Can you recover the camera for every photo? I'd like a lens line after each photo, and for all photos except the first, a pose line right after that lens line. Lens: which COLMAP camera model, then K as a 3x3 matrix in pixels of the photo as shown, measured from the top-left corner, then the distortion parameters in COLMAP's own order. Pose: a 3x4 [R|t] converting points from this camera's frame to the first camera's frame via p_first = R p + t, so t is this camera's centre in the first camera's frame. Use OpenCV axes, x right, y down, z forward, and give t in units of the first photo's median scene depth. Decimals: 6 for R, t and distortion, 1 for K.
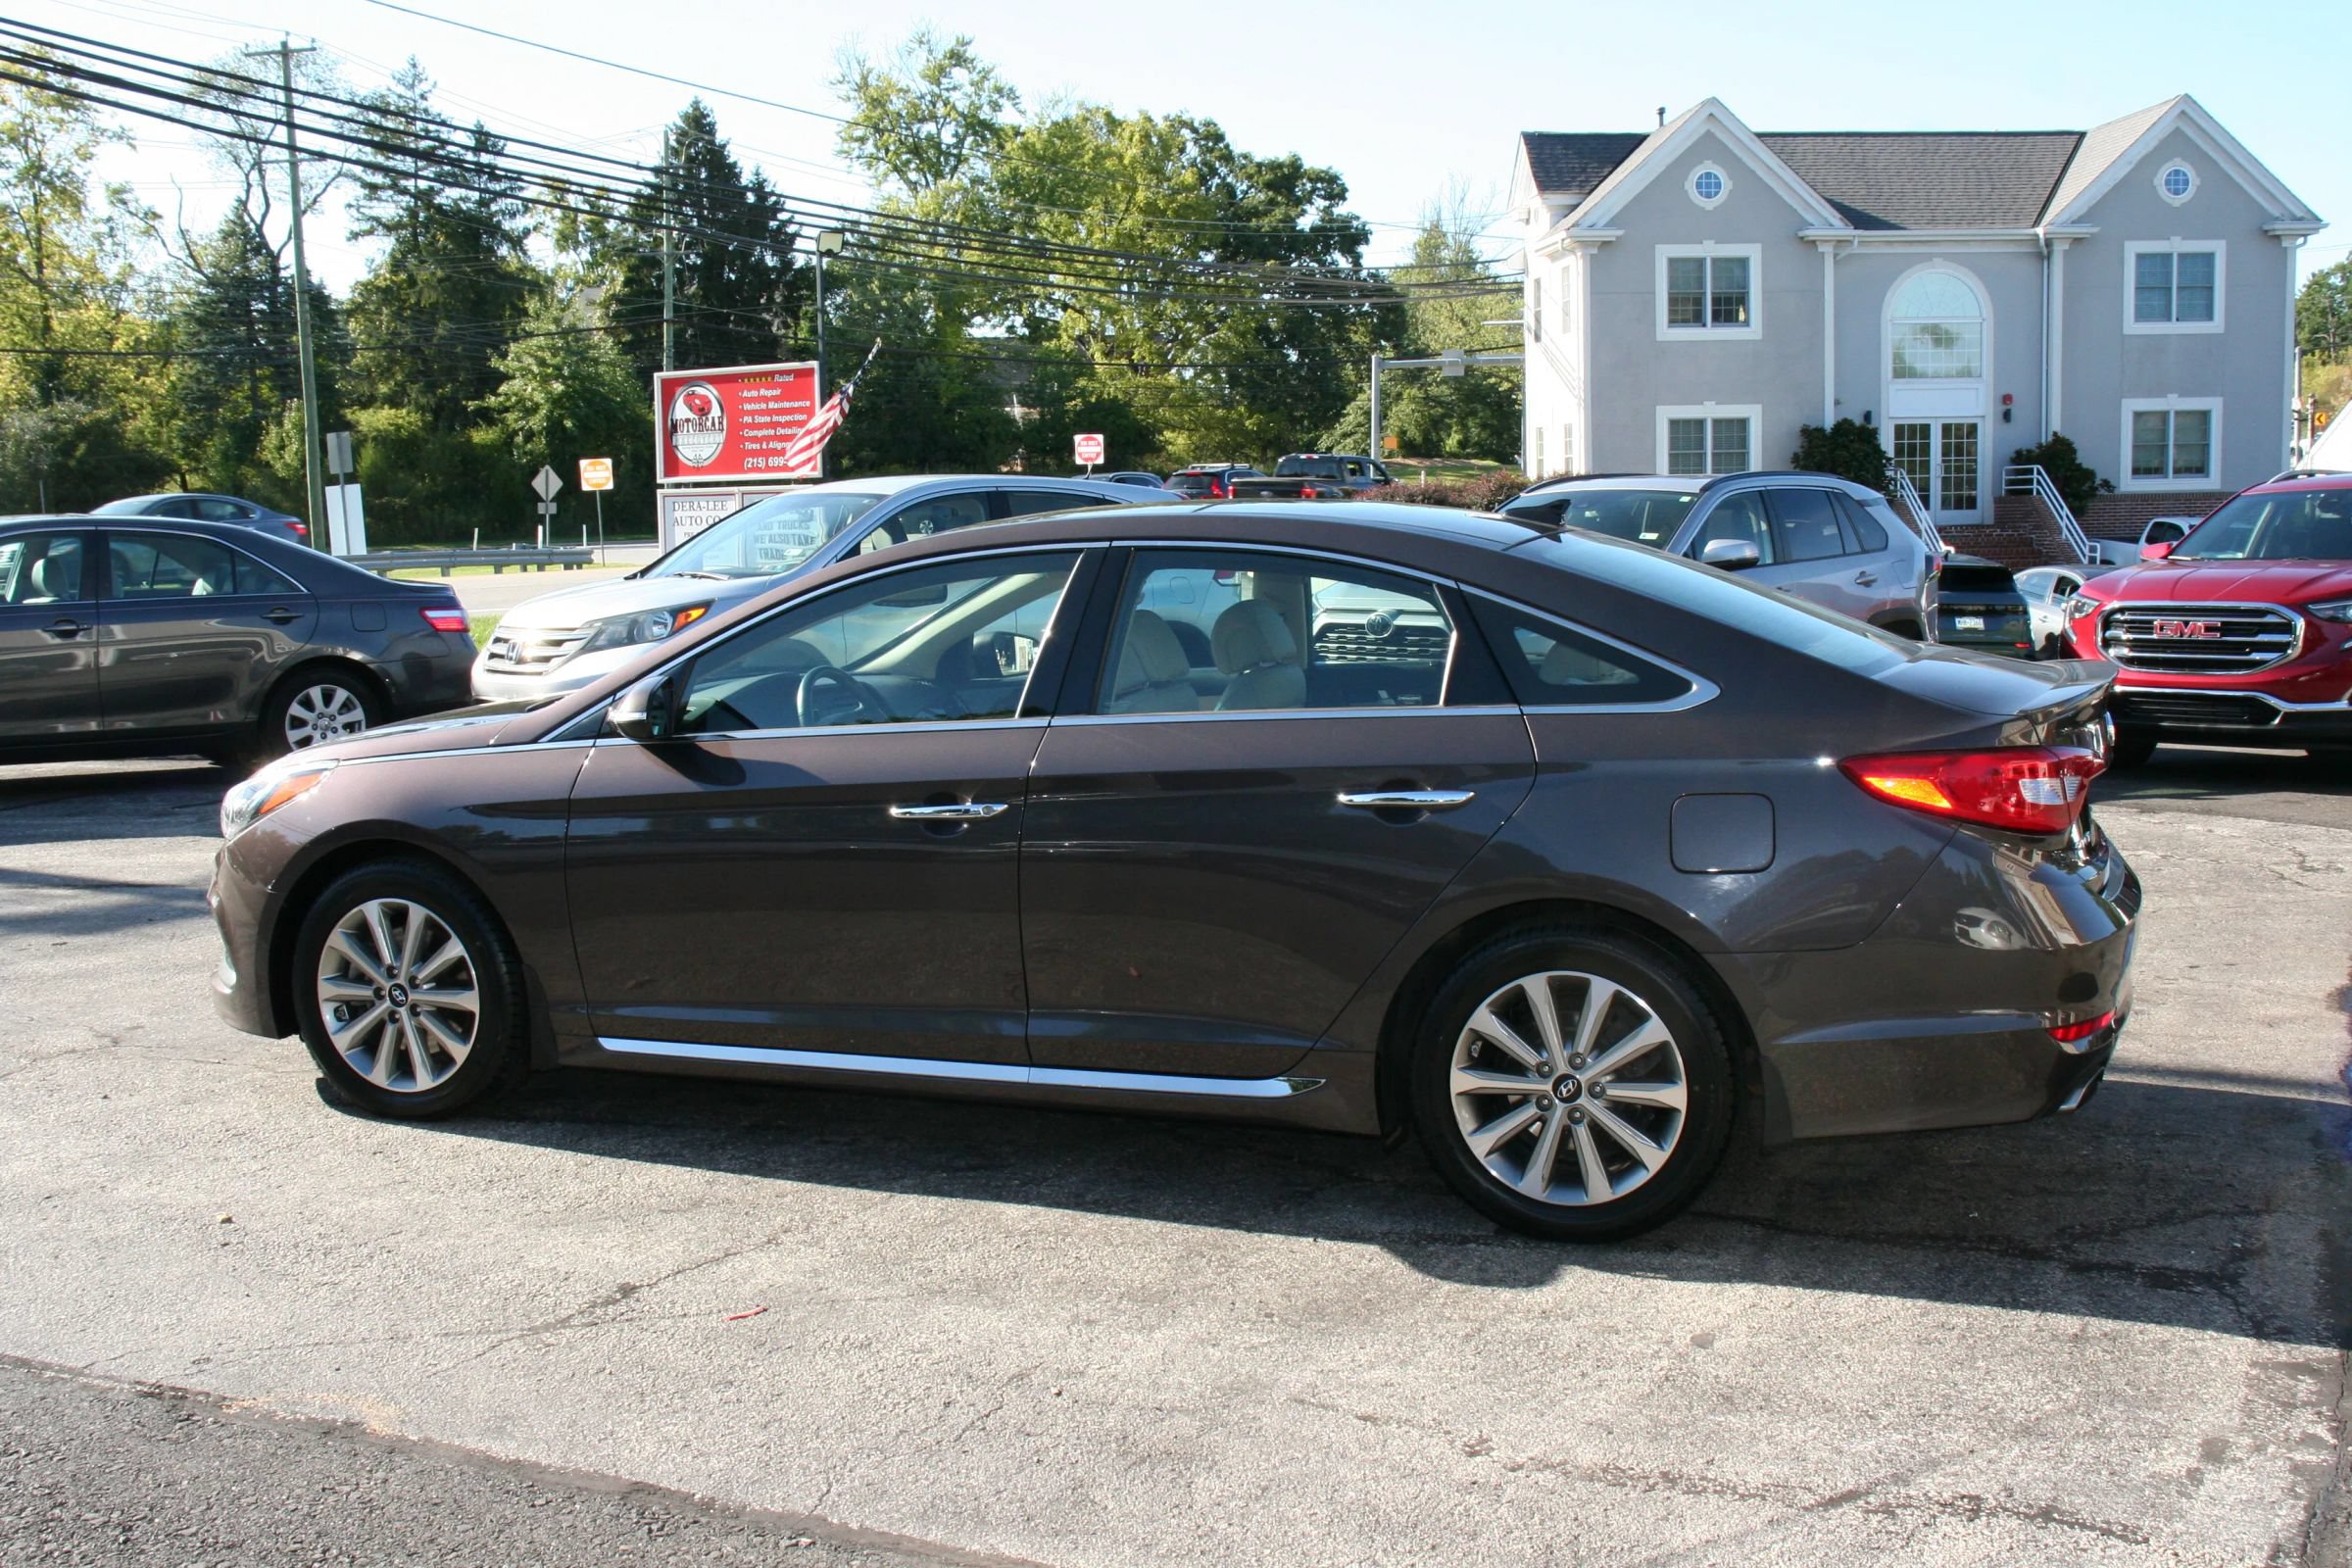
lens RADIAL K [[2328.0, 0, 1175.9], [0, 2328.0, 773.0], [0, 0, 1]] dist [-0.116871, 0.174151]
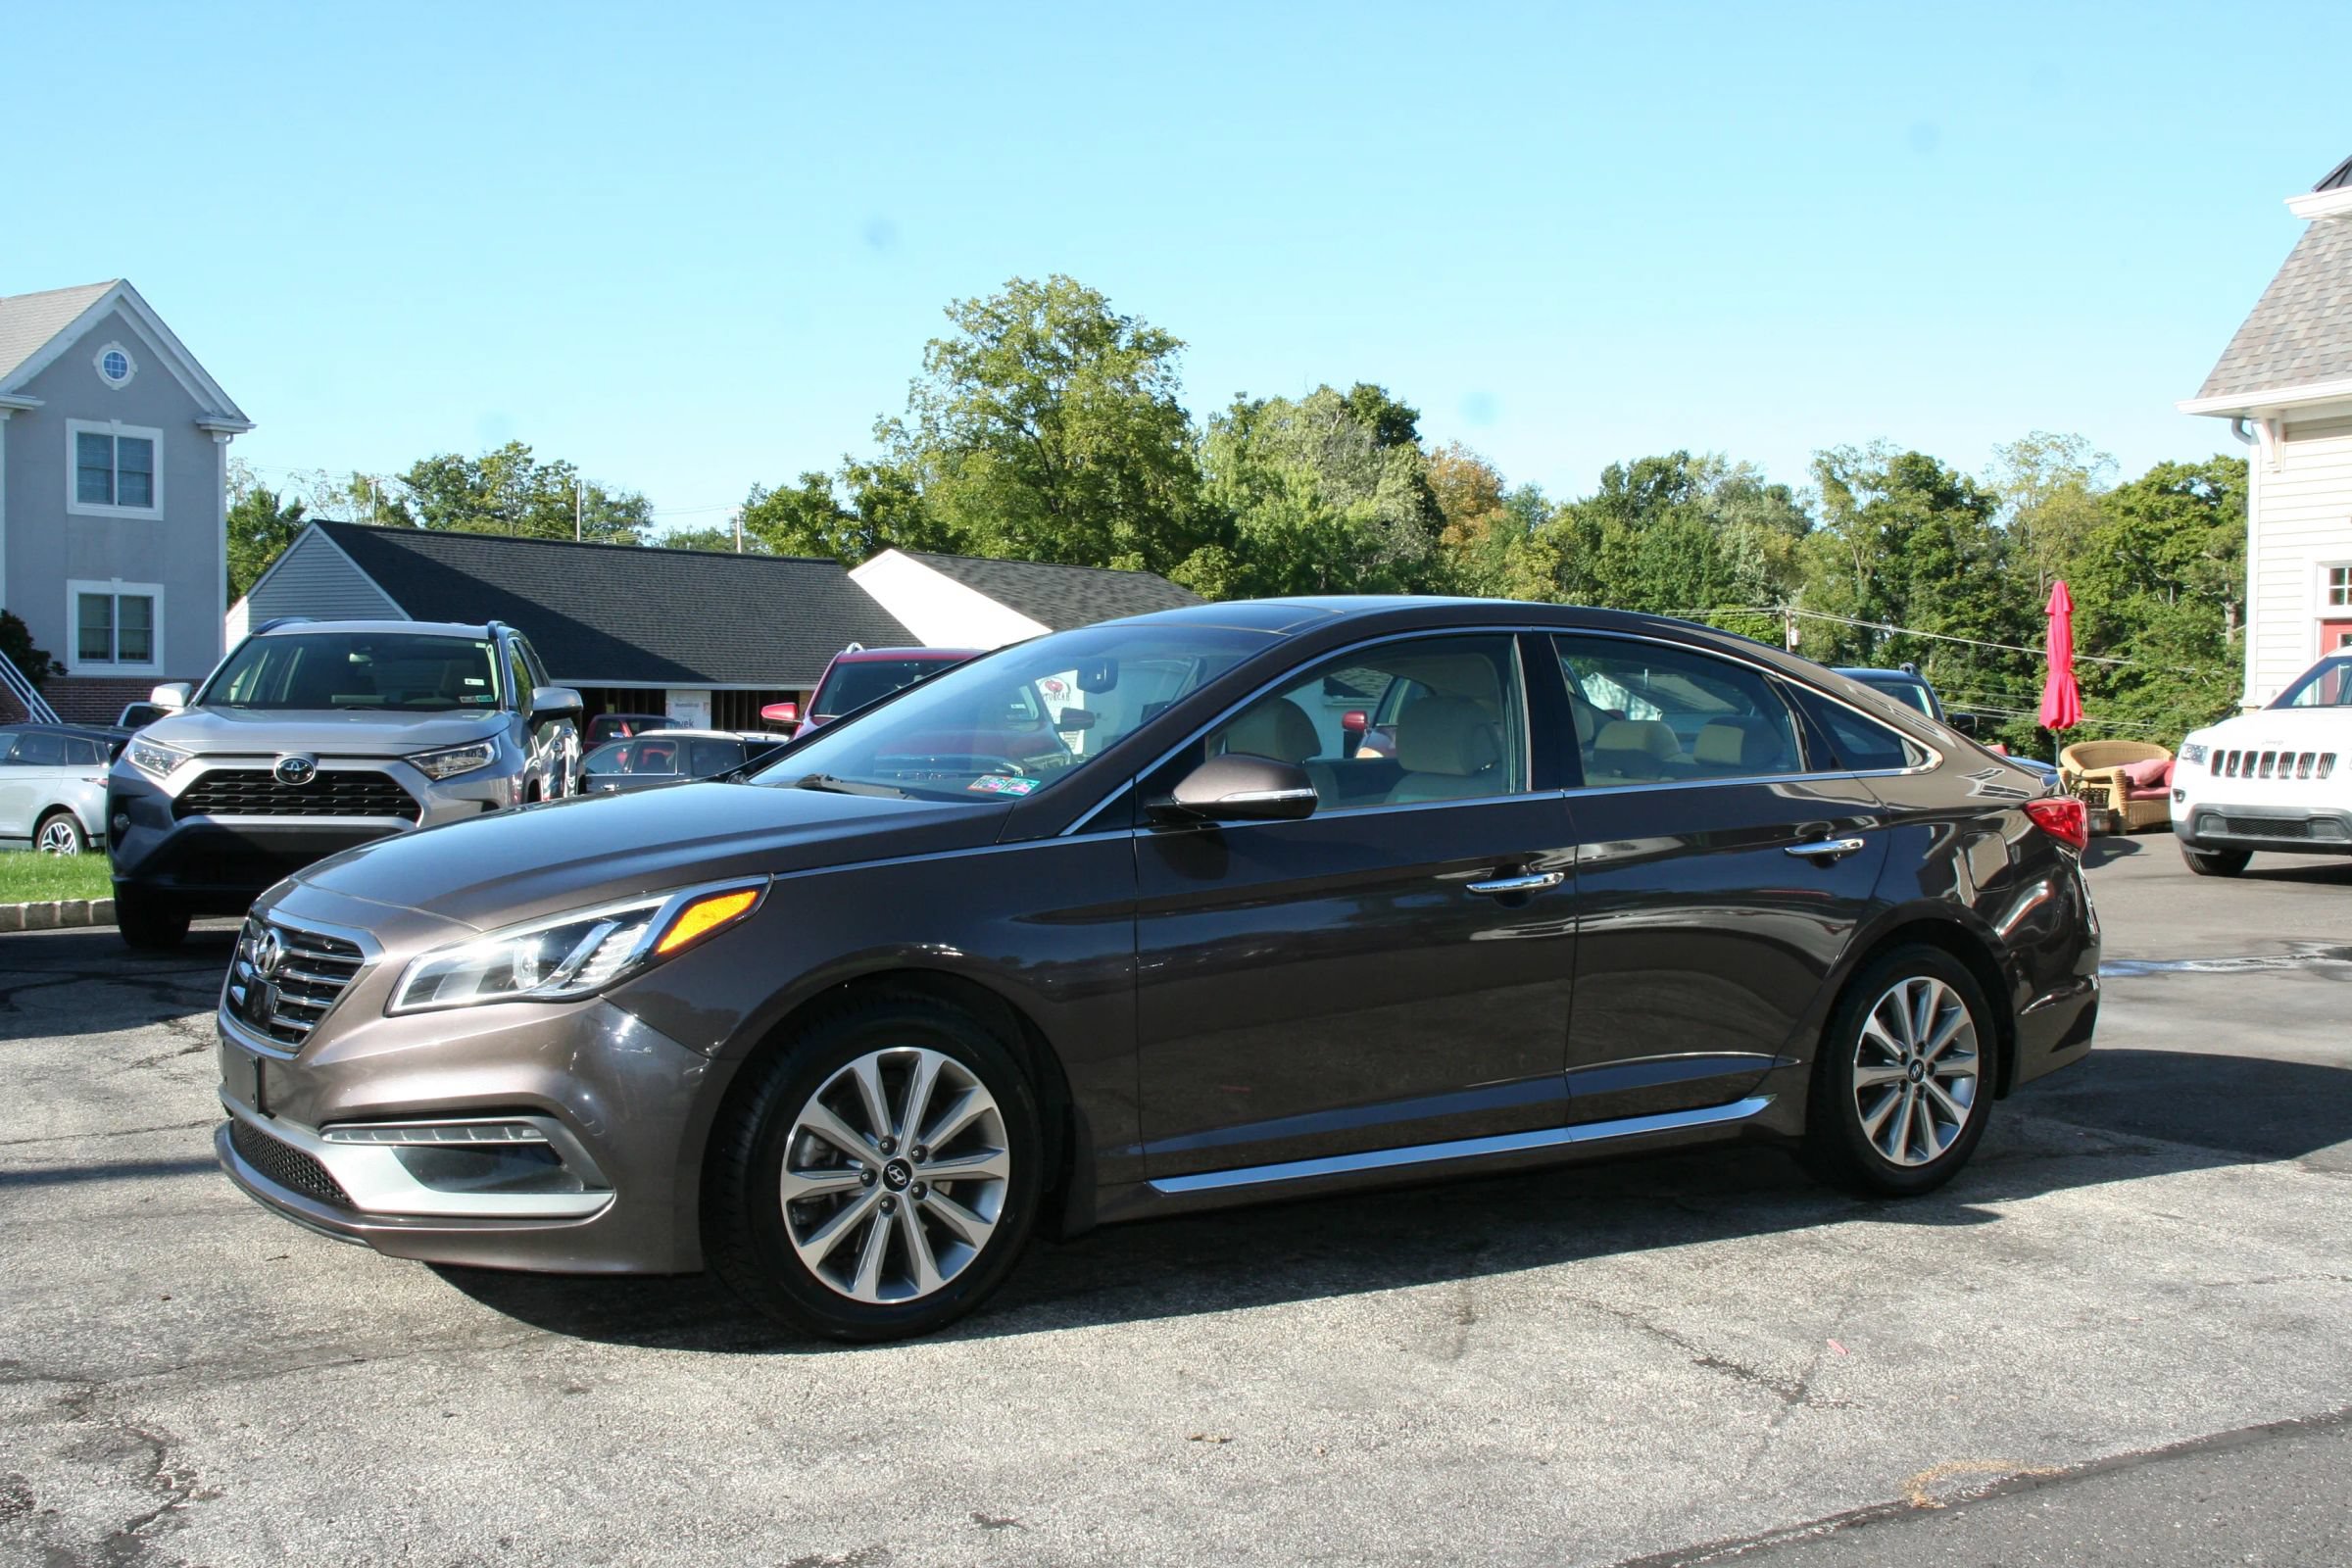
lens RADIAL K [[2364.5, 0, 1148.5], [0, 2364.5, 783.2], [0, 0, 1]] dist [-0.044576, 0.011851]
pose [[0.598546, -0.000733, 0.801088, -0.374145], [0.067033, 0.996538, -0.049173, 0.004852], [-0.798279, 0.083132, 0.596523, 0.187876]]
